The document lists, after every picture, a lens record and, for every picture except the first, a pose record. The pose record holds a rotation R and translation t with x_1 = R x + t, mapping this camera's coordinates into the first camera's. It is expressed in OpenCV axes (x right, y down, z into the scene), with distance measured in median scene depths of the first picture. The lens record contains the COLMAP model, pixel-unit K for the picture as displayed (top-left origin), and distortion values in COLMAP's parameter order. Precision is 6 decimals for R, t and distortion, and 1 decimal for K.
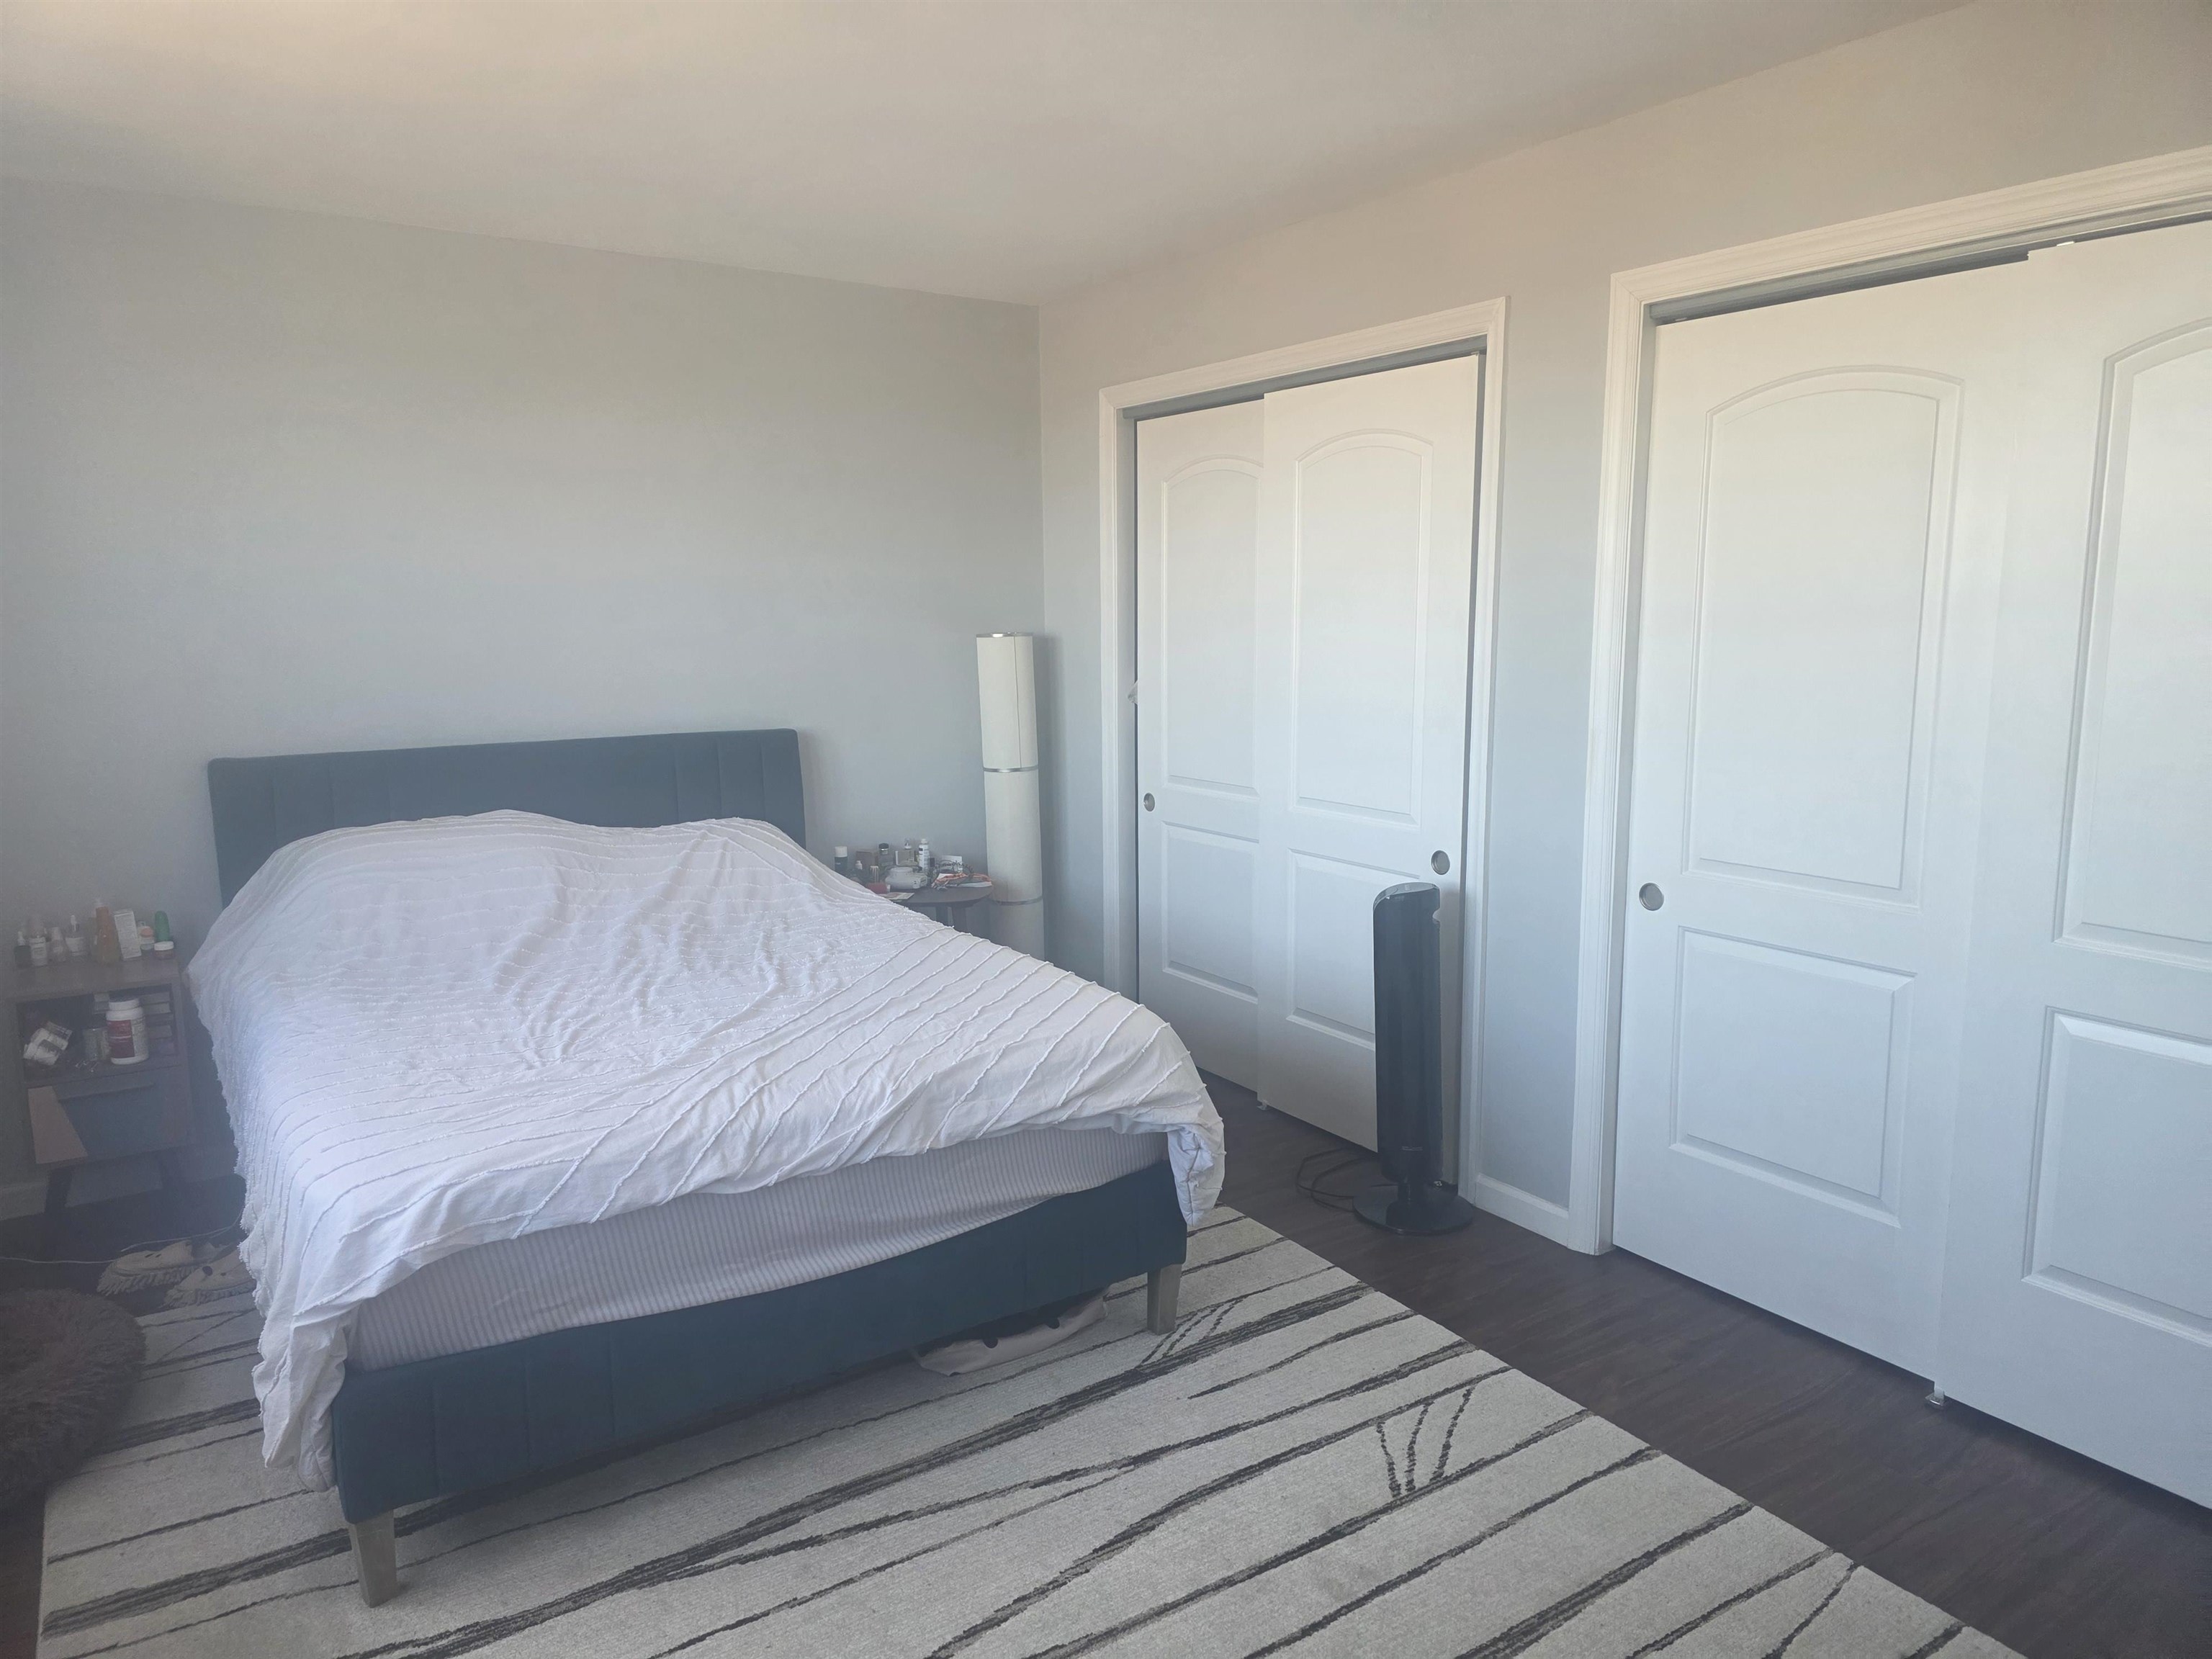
lens RADIAL K [[1505.8, 0, 1106.0], [0, 1505.8, 829.5], [0, 0, 1]] dist [0.055481, -0.081449]
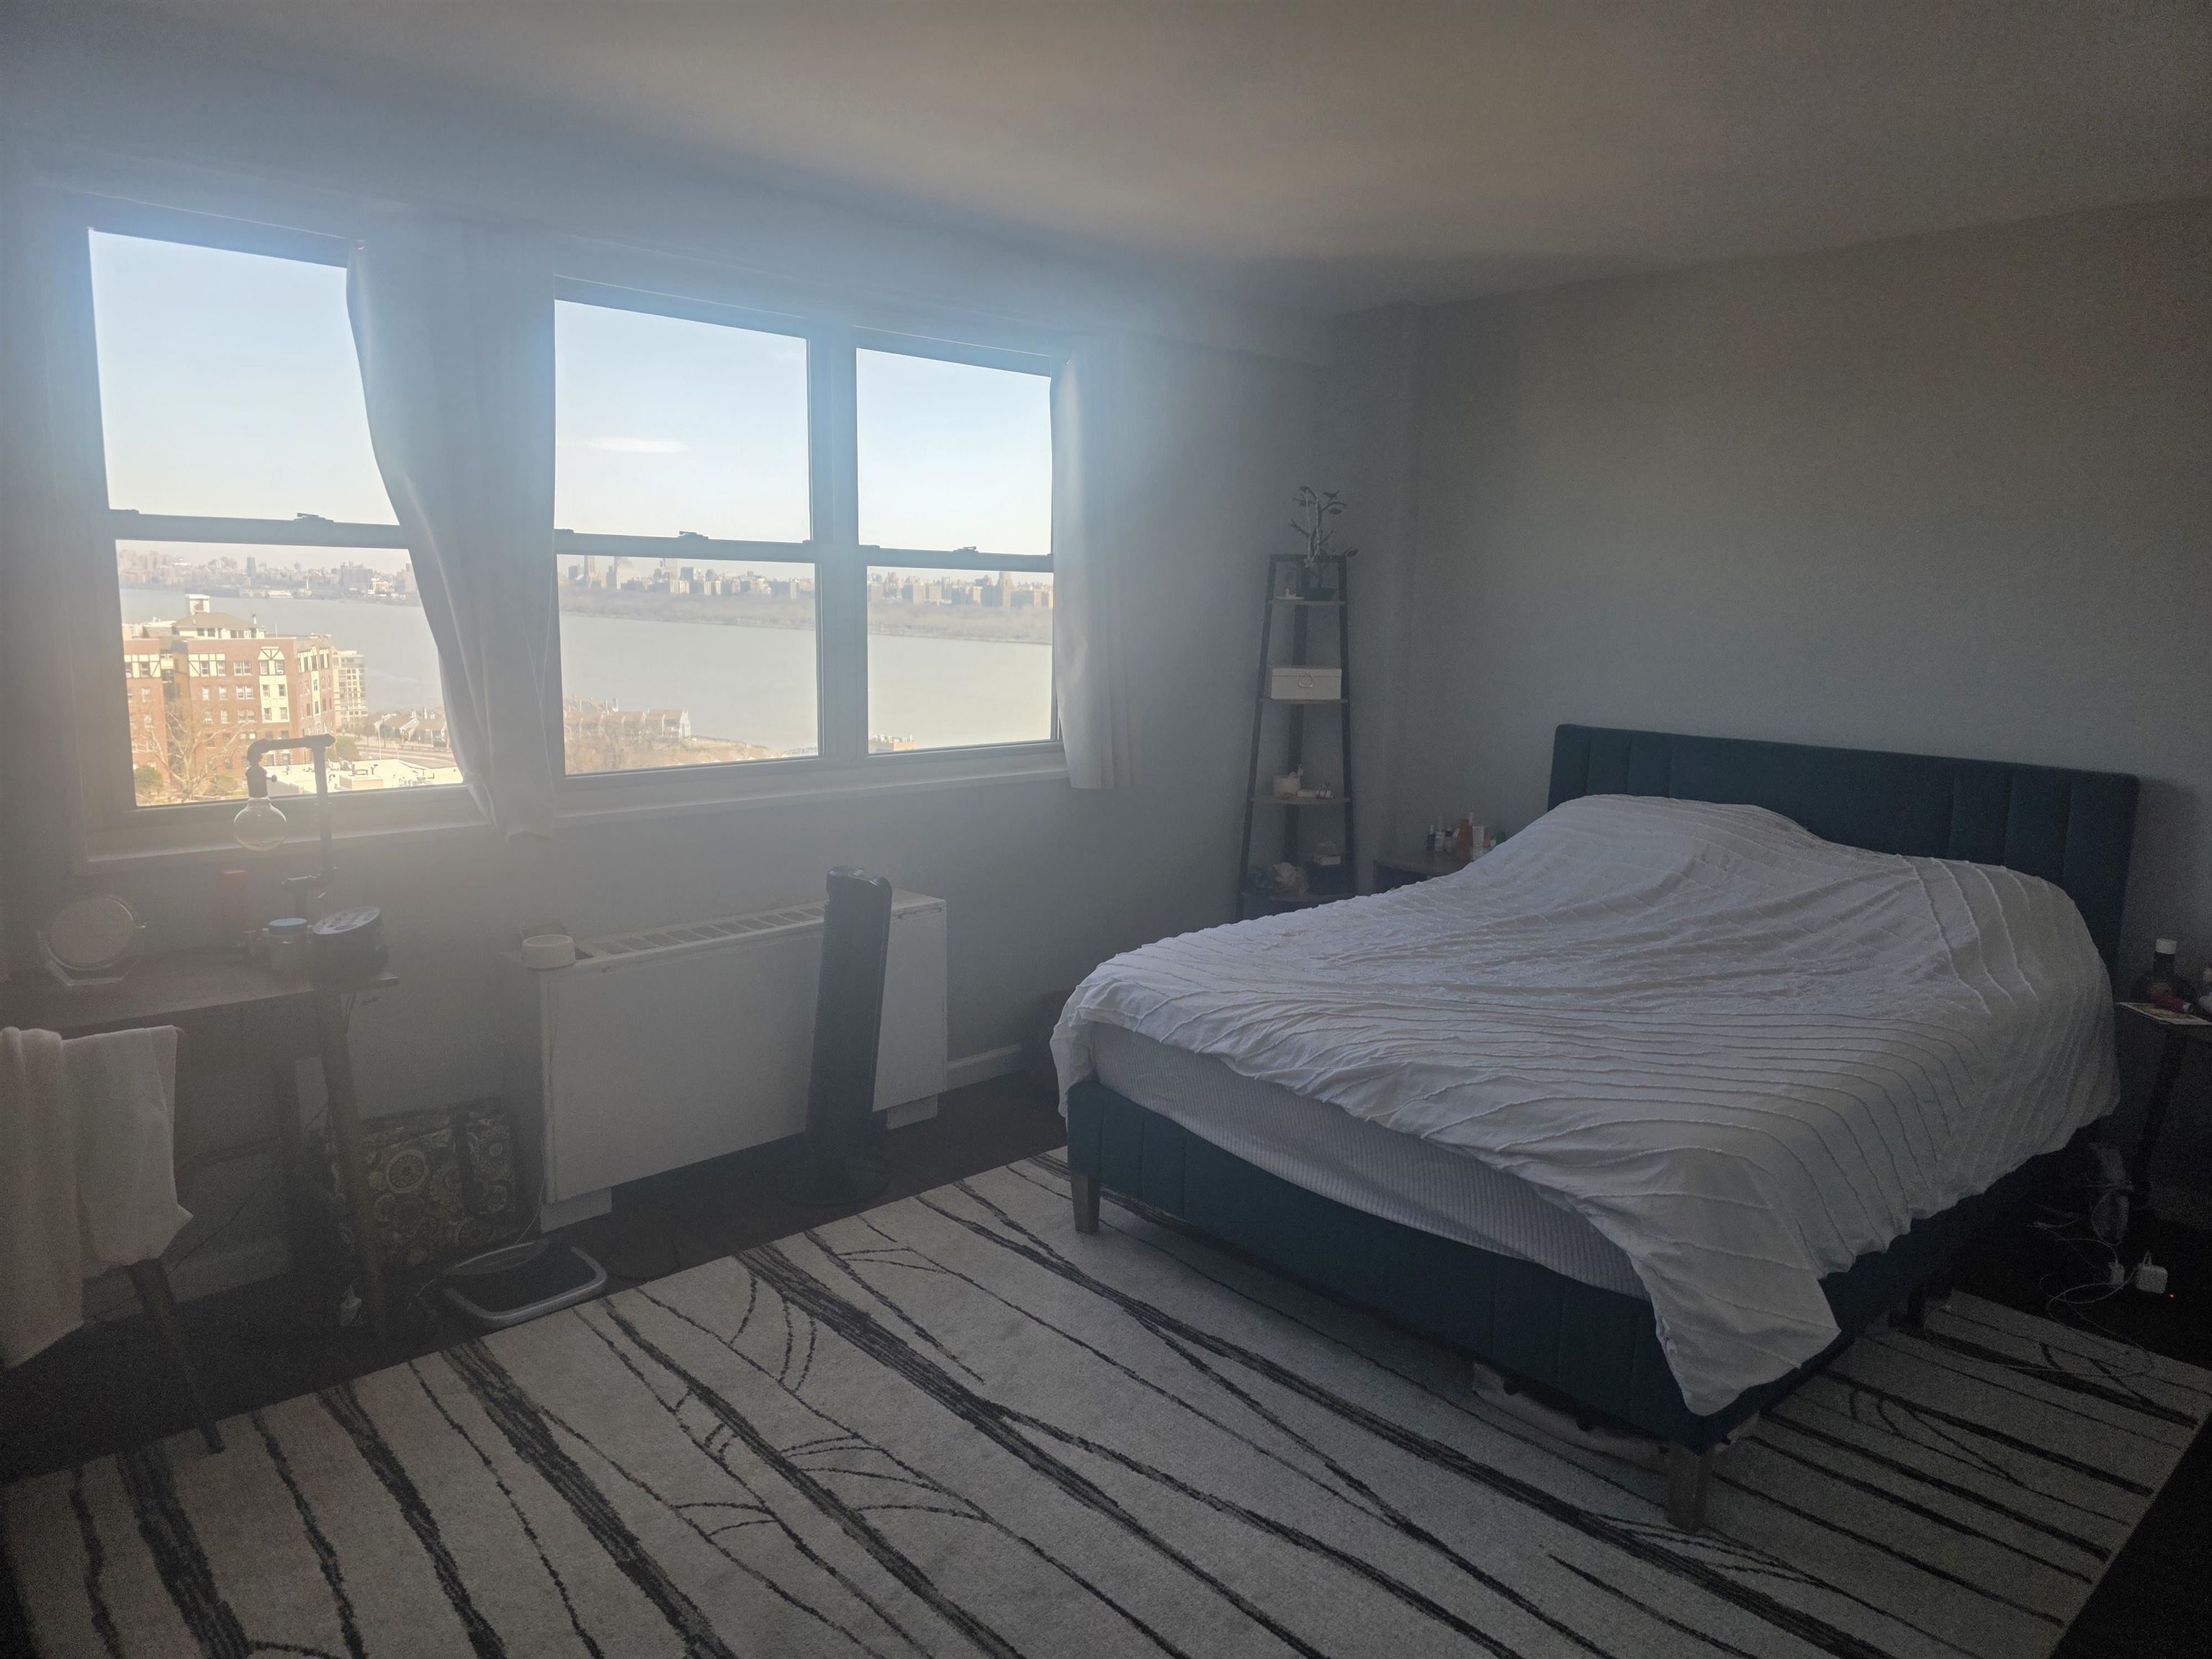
lens RADIAL K [[1505.8, 0, 1106.0], [0, 1505.8, 829.5], [0, 0, 1]] dist [0.055481, -0.081449]
pose [[0.153539, 0.170873, -0.973256, 0.820336], [-0.179272, 0.973407, 0.142618, -0.100094], [0.971744, 0.152581, 0.180089, 0.581698]]
